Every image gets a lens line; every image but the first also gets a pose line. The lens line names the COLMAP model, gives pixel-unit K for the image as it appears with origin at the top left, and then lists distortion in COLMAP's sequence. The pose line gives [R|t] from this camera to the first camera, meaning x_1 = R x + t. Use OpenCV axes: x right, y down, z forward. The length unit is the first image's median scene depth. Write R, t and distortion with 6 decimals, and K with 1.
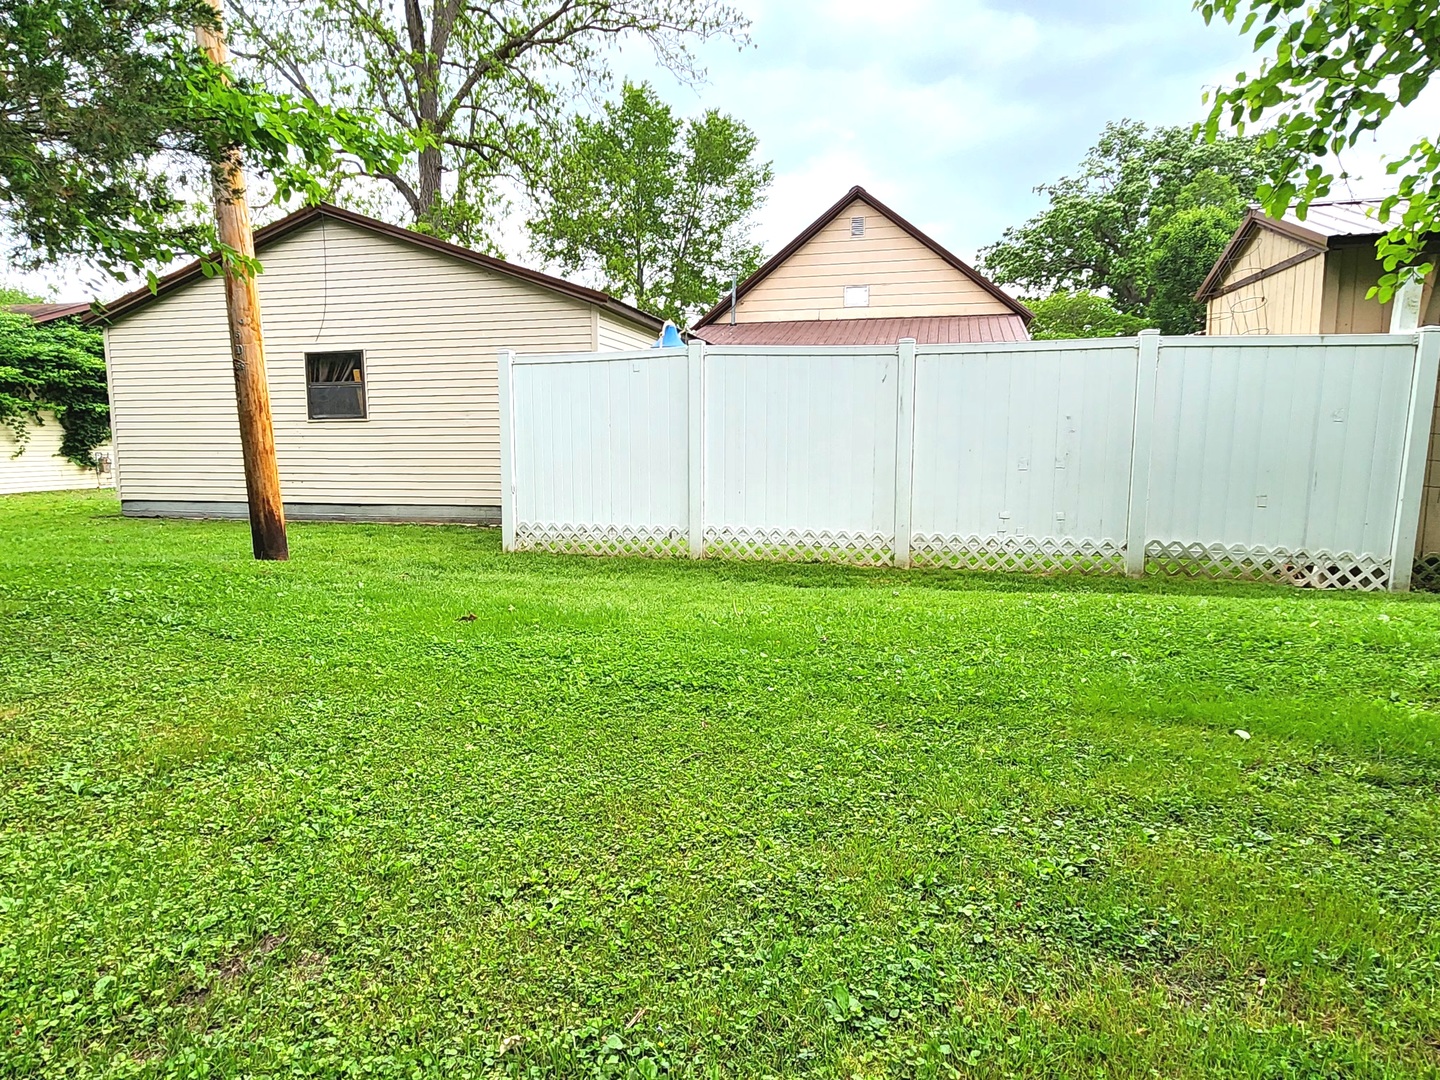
lens RADIAL K [[886.7, 0, 711.8], [0, 886.7, 553.5], [0, 0, 1]] dist [0.003849, -0.001738]
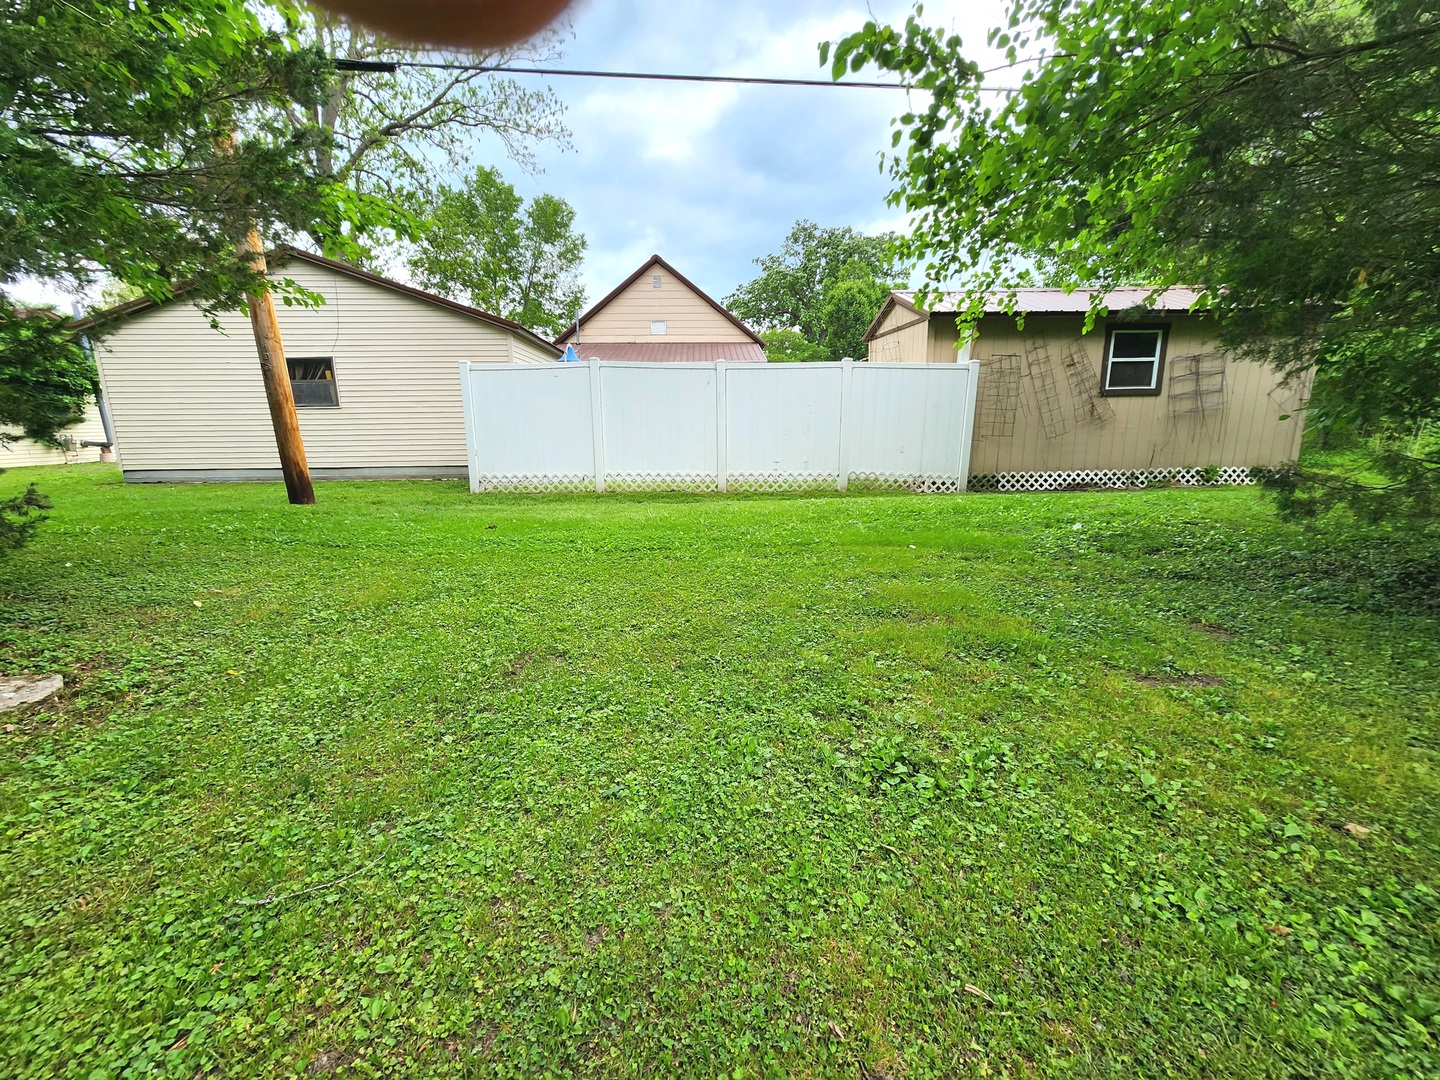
lens RADIAL K [[588.1, 0, 721.7], [0, 588.1, 541.8], [0, 0, 1]] dist [0.001804, -0.000185]
pose [[0.957830, -0.063970, 0.280125, -0.082347], [0.043572, 0.995965, 0.078453, 0.015533], [-0.284014, -0.062939, 0.956752, -0.083137]]
